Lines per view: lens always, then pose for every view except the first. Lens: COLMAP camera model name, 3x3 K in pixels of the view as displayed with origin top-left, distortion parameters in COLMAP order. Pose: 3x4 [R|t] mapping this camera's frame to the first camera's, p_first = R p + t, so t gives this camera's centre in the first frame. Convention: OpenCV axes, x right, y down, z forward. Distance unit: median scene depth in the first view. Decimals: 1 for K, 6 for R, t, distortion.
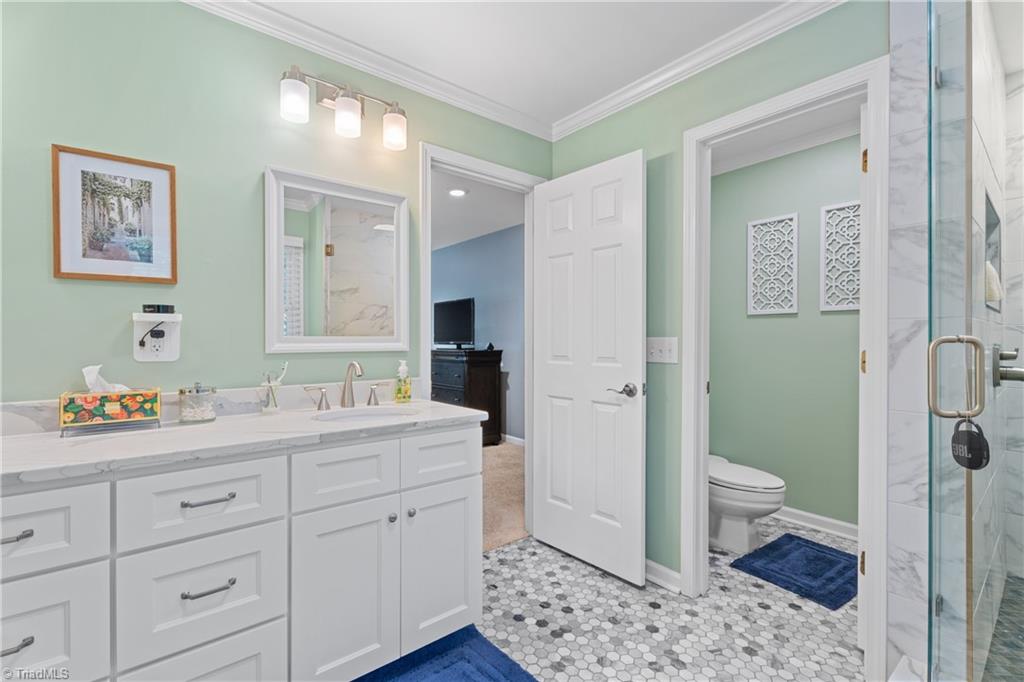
lens RADIAL K [[458.7, 0, 514.5], [0, 458.7, 337.2], [0, 0, 1]] dist [0.010705, -0.001487]
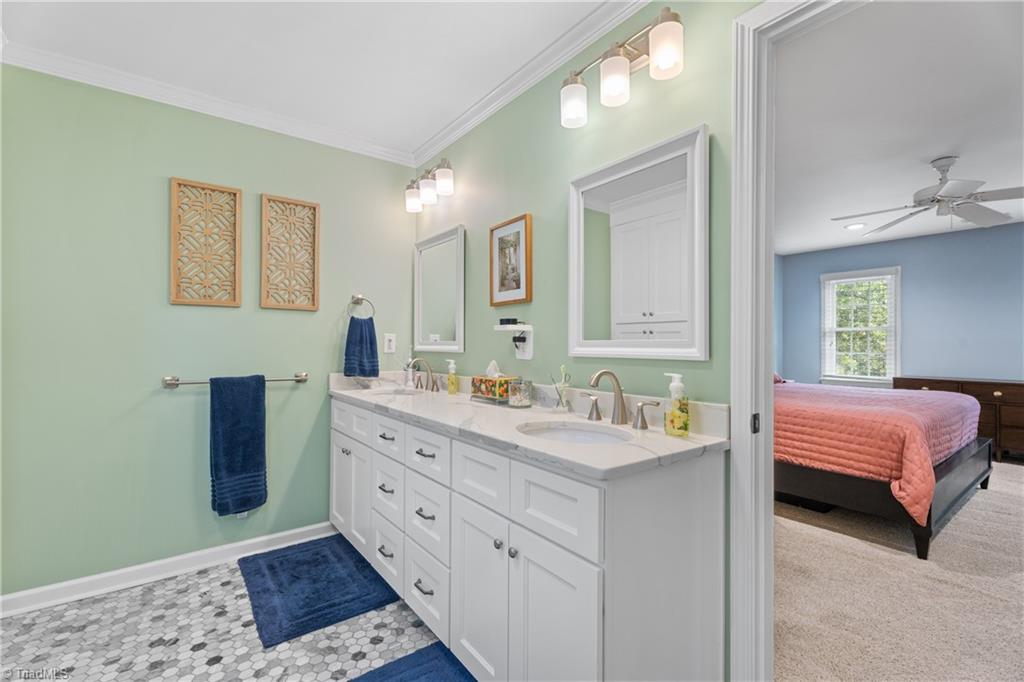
lens RADIAL K [[458.7, 0, 517.2], [0, 458.7, 345.0], [0, 0, 1]] dist [0.010705, -0.001487]
pose [[-0.038276, 0.001822, -0.999266, 0.615214], [0.004303, 0.999989, 0.001659, 0.007367], [0.999258, -0.004236, -0.038283, 1.065772]]
